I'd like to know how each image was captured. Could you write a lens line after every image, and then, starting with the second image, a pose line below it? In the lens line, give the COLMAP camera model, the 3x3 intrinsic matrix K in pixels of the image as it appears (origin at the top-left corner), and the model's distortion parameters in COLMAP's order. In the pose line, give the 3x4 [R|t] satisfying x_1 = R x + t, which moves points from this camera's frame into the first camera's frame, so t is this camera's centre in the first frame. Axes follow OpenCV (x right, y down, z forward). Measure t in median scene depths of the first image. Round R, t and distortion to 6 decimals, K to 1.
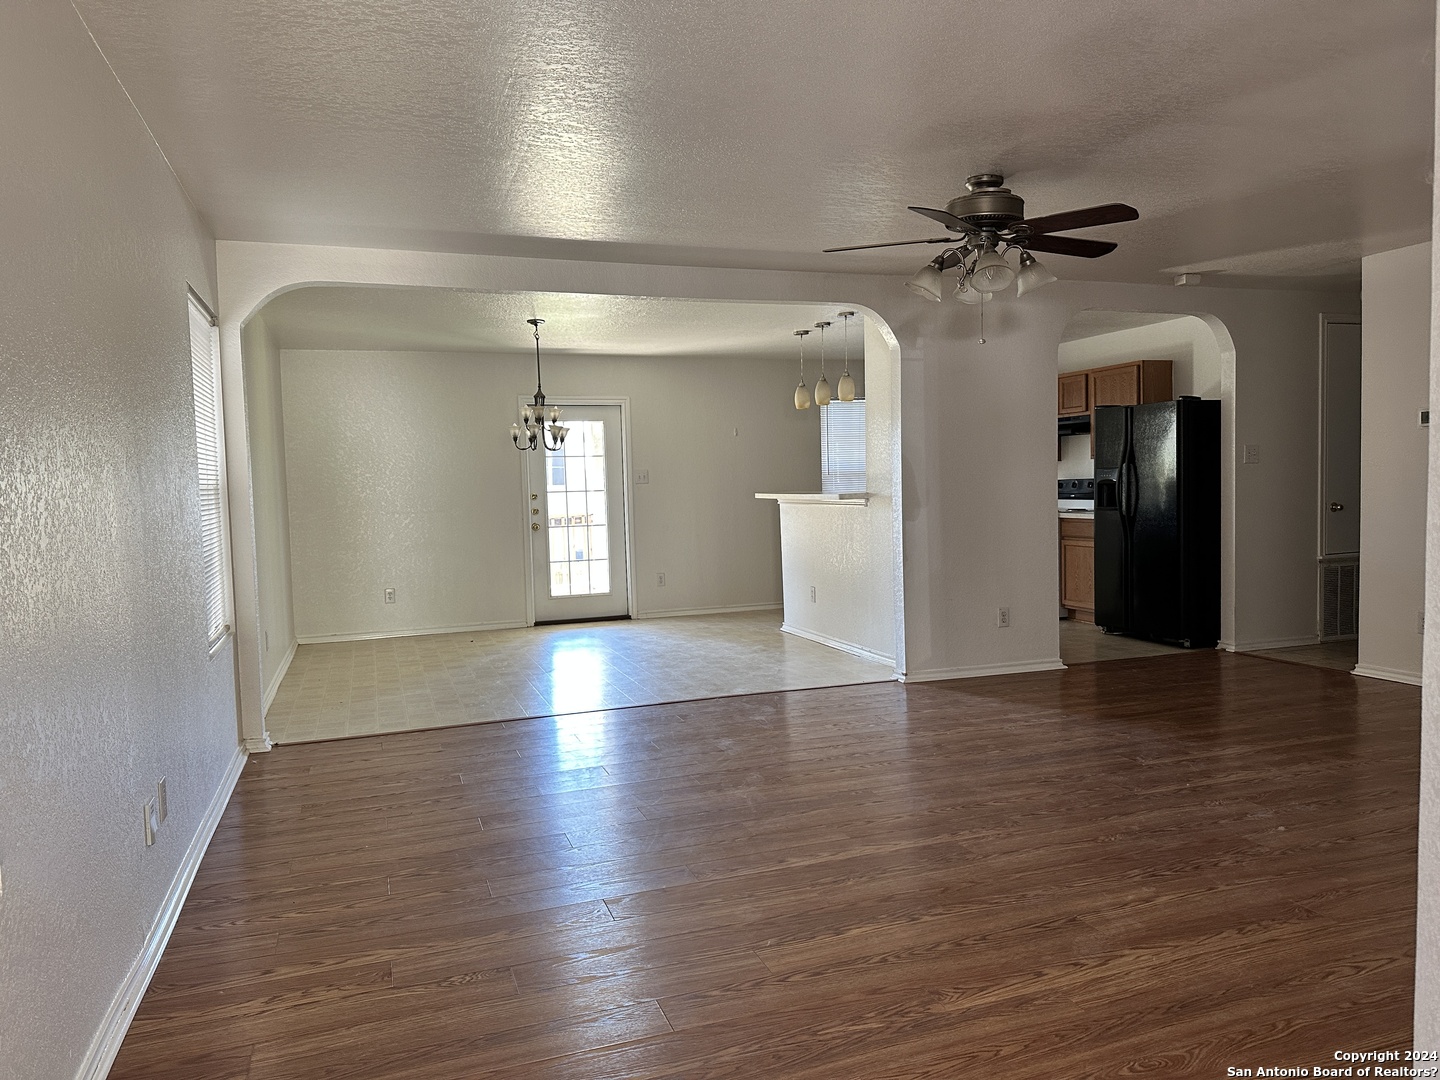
lens RADIAL K [[1004.2, 0, 720.0], [0, 1004.2, 540.0], [0, 0, 1]] dist [0.065210, -0.079883]
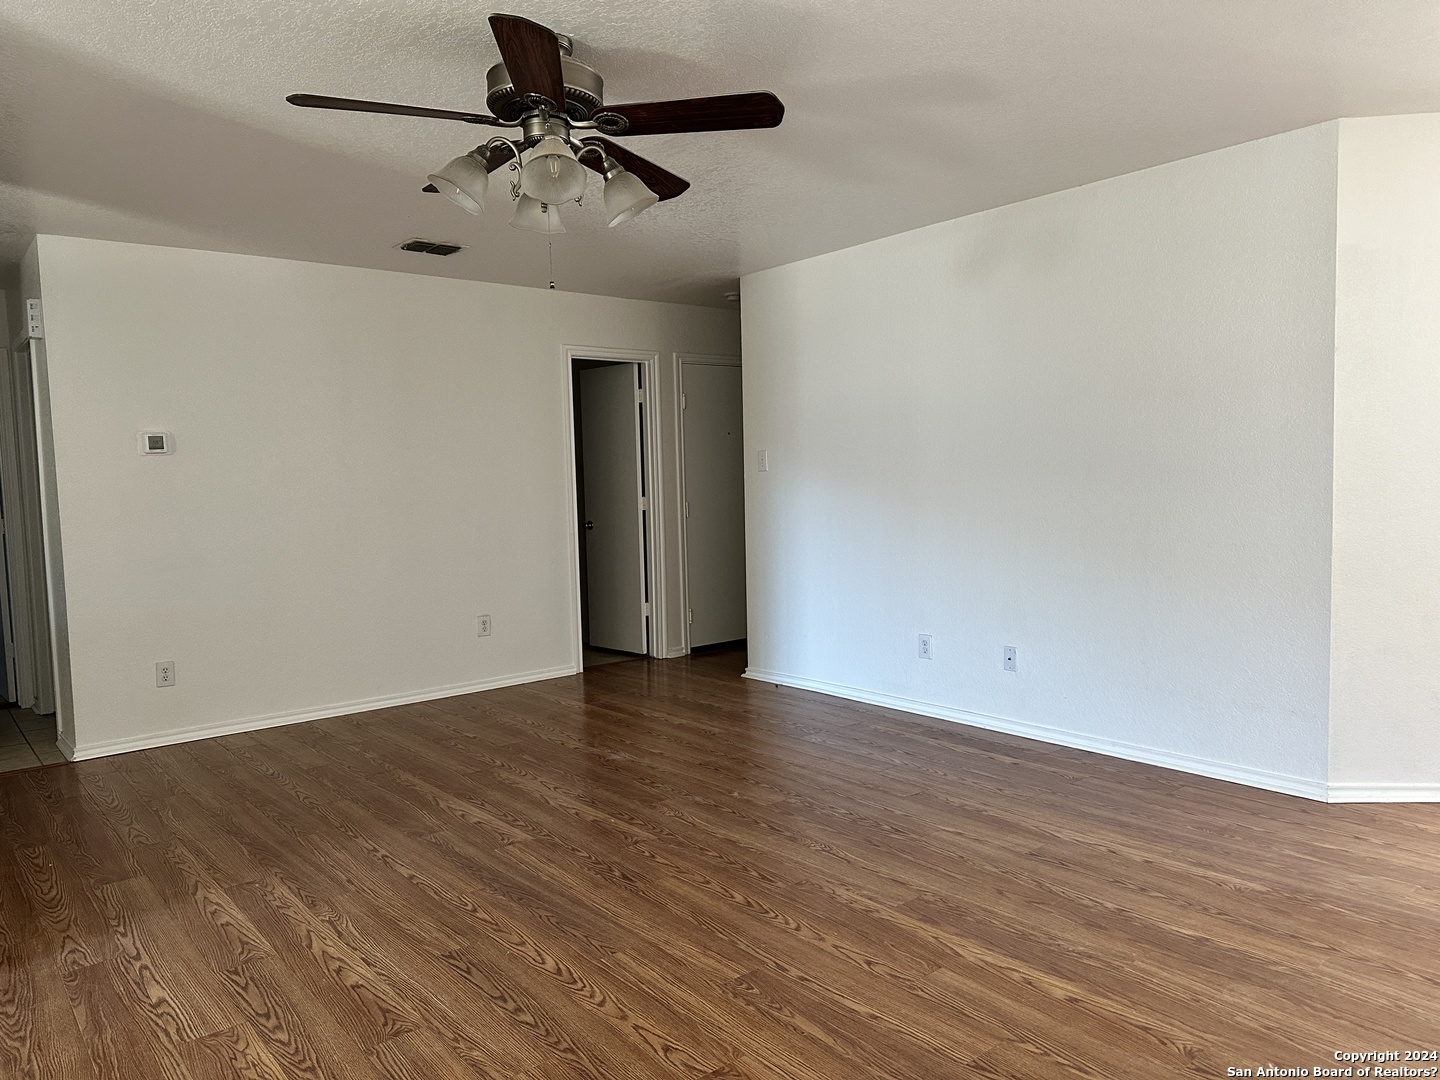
lens RADIAL K [[1004.2, 0, 720.0], [0, 1004.2, 540.0], [0, 0, 1]] dist [0.065210, -0.079883]
pose [[-0.341695, -0.025788, 0.939457, -0.470467], [0.089537, 0.994183, 0.059856, -0.065606], [-0.935536, 0.104569, -0.337398, 1.297851]]
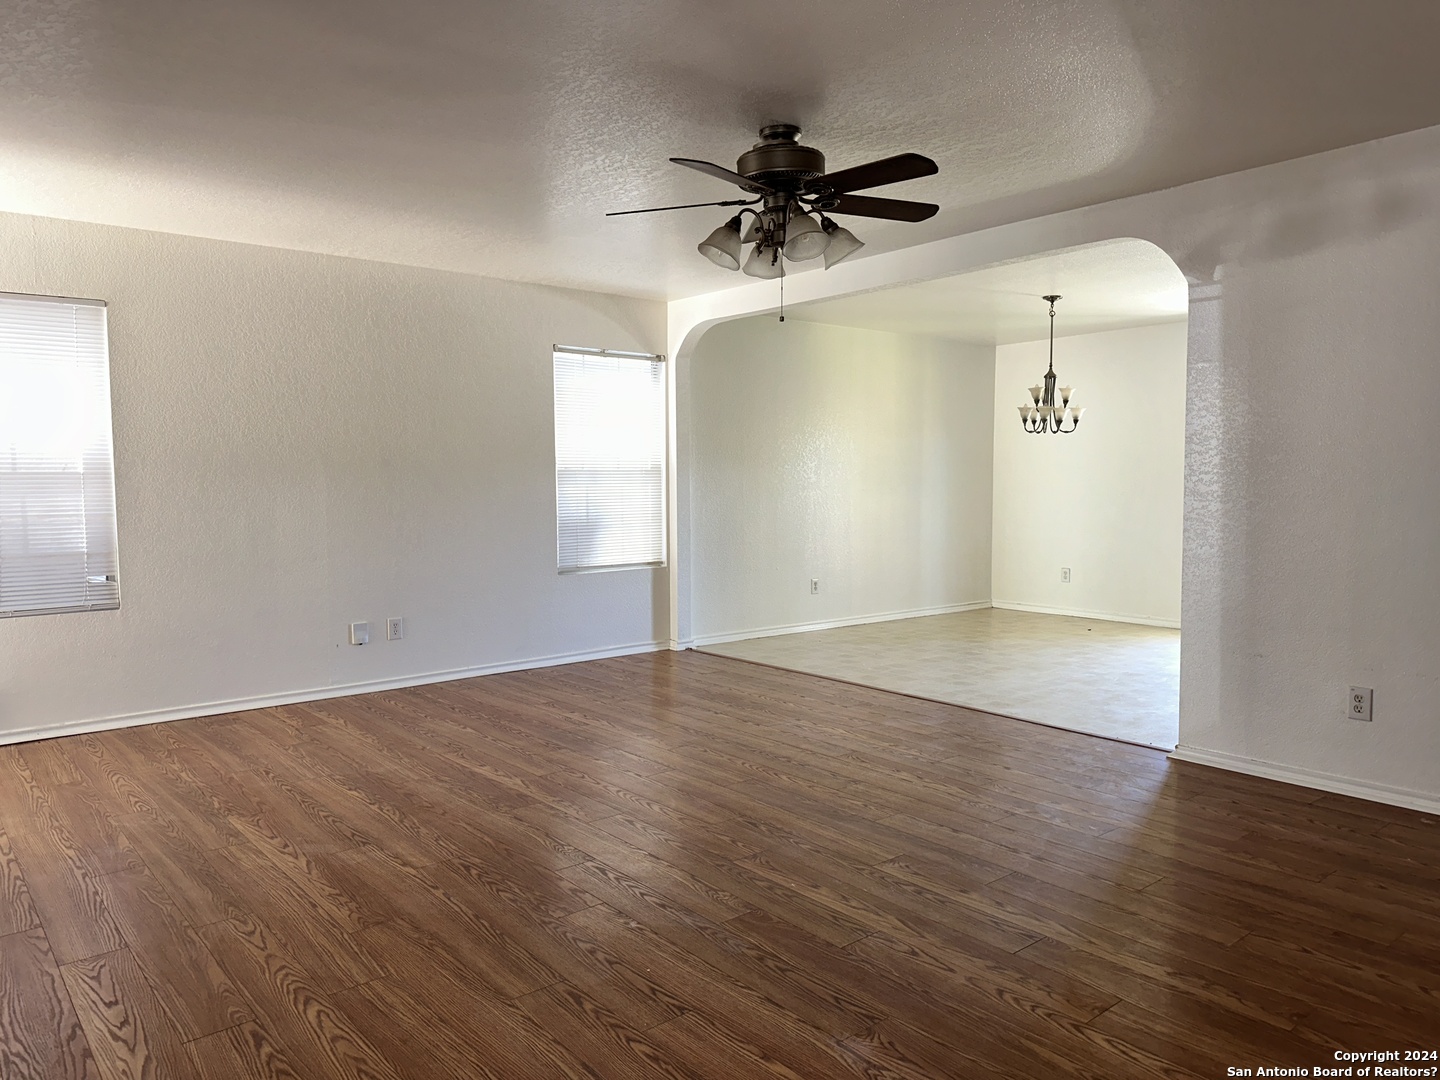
lens RADIAL K [[1004.2, 0, 720.0], [0, 1004.2, 540.0], [0, 0, 1]] dist [0.065210, -0.079883]
pose [[0.347752, 0.081109, -0.934072, 1.221432], [-0.054806, 0.996306, 0.066109, -0.066961], [0.935983, 0.028203, 0.350913, 0.738306]]
